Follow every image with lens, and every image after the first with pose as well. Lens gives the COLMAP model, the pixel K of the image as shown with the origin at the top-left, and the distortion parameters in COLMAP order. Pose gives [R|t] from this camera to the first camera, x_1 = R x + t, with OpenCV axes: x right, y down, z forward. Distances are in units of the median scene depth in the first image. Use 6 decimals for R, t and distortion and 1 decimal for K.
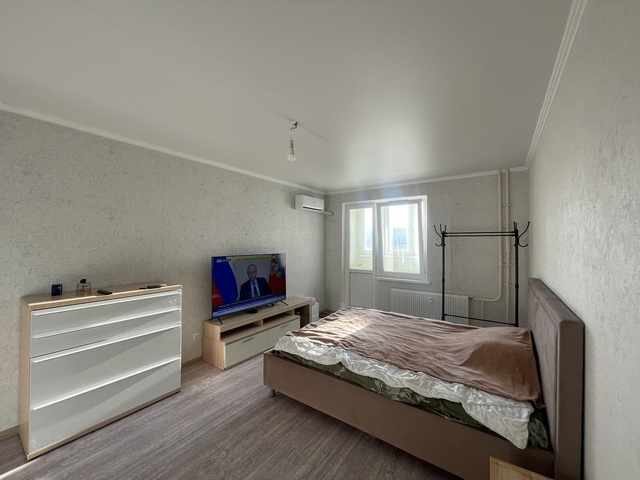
lens RADIAL K [[258.5, 0, 319.2], [0, 258.5, 239.7], [0, 0, 1]] dist [-0.000674, 0.000418]
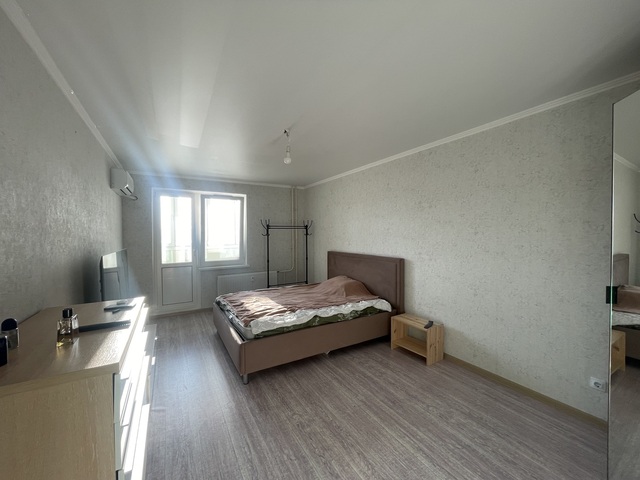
lens RADIAL K [[258.5, 0, 319.2], [0, 258.5, 239.7], [0, 0, 1]] dist [-0.000674, 0.000418]
pose [[0.405654, -0.025221, 0.913679, -0.806042], [-0.000905, 0.999608, 0.027995, 0.009487], [-0.914026, -0.012183, 0.405472, 0.269118]]
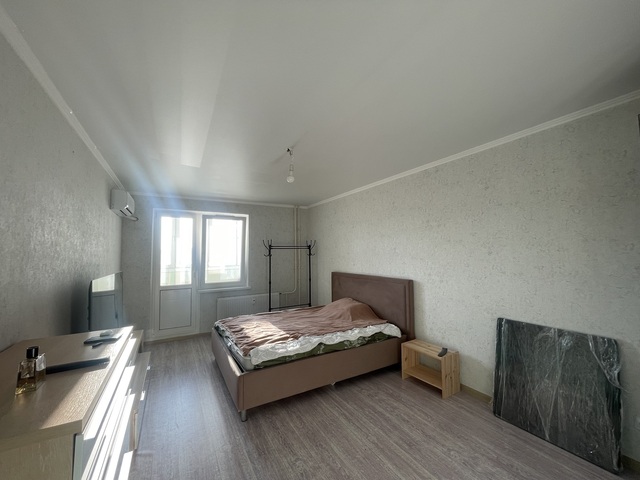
lens RADIAL K [[258.5, 0, 319.2], [0, 258.5, 239.7], [0, 0, 1]] dist [-0.000674, 0.000418]
pose [[0.414646, 0.040881, 0.909064, -0.767801], [0.005222, 0.998867, -0.047302, 0.005068], [-0.909968, 0.024361, 0.413963, 0.293042]]
